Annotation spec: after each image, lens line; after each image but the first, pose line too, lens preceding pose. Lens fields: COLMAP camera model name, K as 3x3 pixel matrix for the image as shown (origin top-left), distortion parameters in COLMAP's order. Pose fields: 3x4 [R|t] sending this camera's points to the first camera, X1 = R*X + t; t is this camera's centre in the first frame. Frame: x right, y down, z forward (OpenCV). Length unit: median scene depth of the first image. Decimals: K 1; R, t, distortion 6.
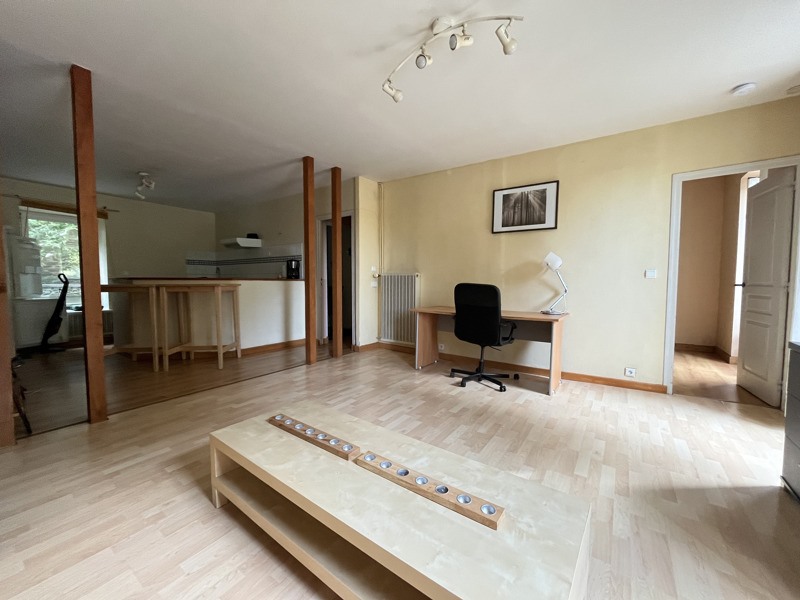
lens RADIAL K [[322.2, 0, 398.6], [0, 322.2, 299.5], [0, 0, 1]] dist [-0.001230, -0.000060]
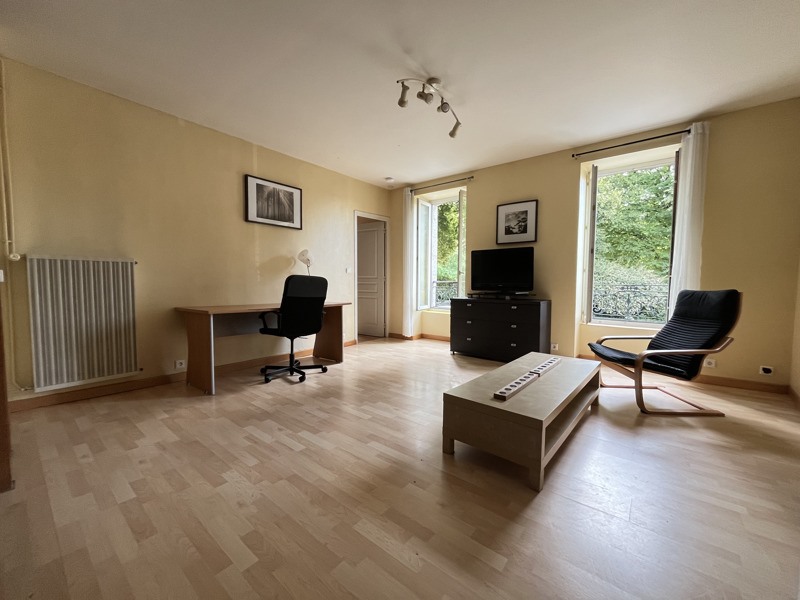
lens RADIAL K [[322.2, 0, 398.1], [0, 322.2, 298.3], [0, 0, 1]] dist [-0.001230, -0.000060]
pose [[0.071779, -0.058552, 0.995701, -0.627484], [0.052403, 0.997118, 0.054857, -0.015161], [-0.996043, 0.048240, 0.074640, 0.535771]]
